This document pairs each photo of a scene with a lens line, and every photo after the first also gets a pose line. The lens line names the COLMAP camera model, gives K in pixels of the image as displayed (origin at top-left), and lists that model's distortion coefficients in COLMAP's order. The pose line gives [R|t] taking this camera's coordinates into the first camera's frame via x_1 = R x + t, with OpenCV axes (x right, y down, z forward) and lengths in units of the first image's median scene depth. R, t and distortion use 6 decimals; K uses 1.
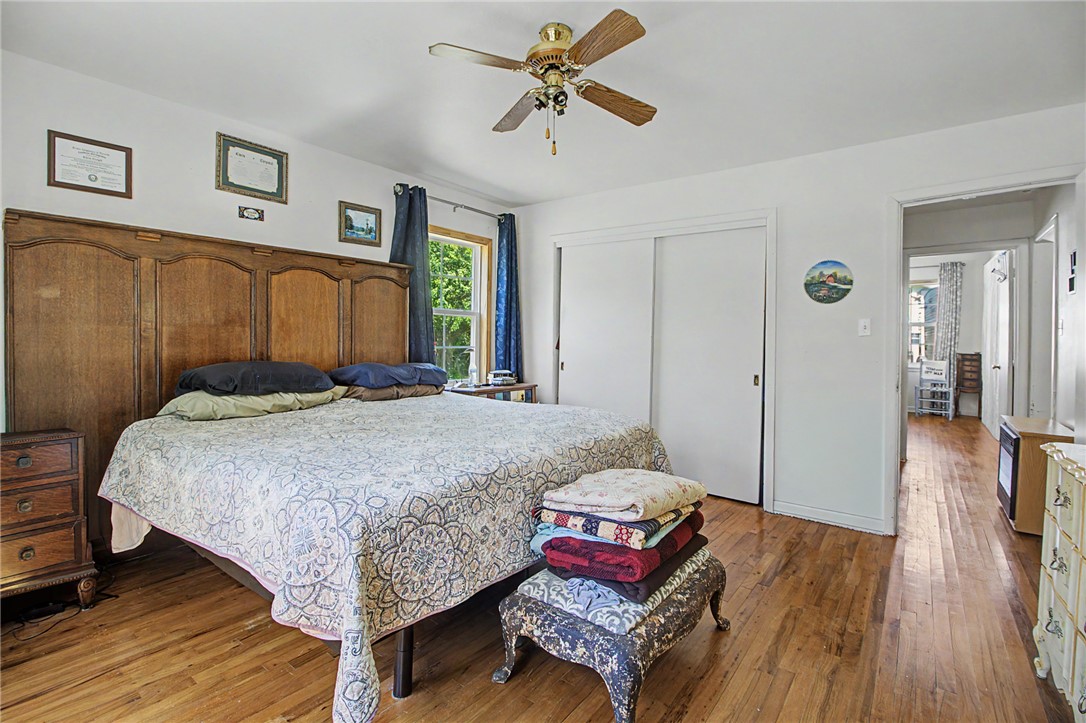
lens RADIAL K [[495.3, 0, 541.2], [0, 495.3, 356.4], [0, 0, 1]] dist [-0.003255, -0.010541]
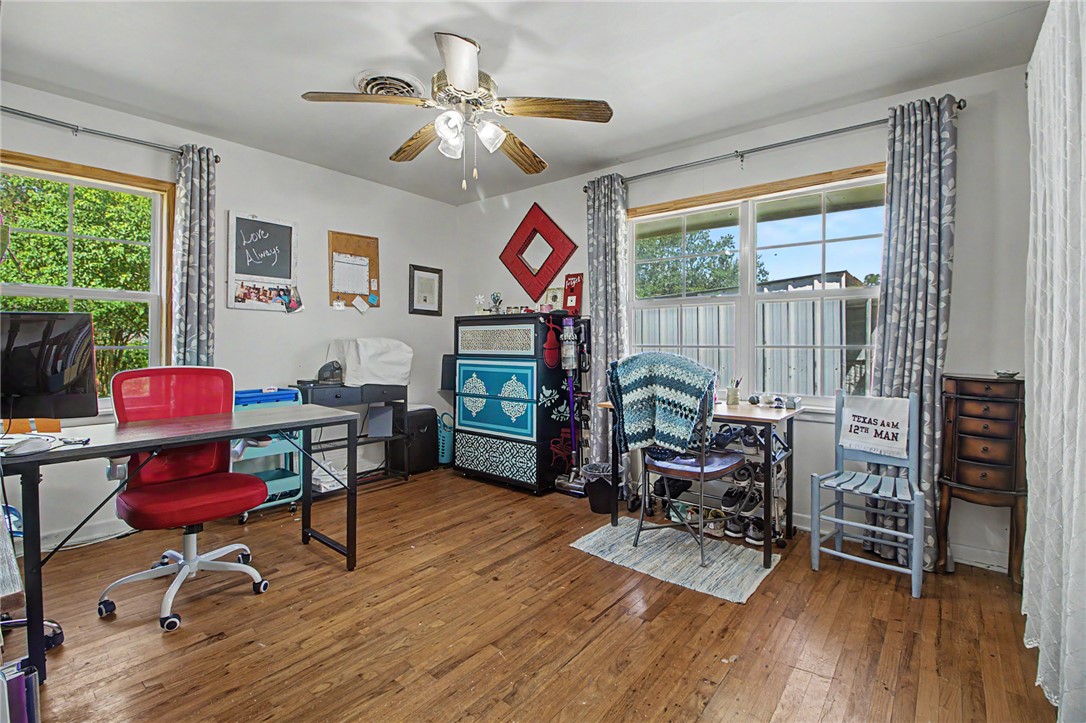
lens RADIAL K [[495.3, 0, 541.1], [0, 495.3, 353.1], [0, 0, 1]] dist [-0.003255, -0.010541]
pose [[0.999621, 0.002169, -0.027440, 0.558219], [-0.002362, 0.999973, -0.007014, -0.017329], [0.027424, 0.007076, 0.999599, 0.631974]]
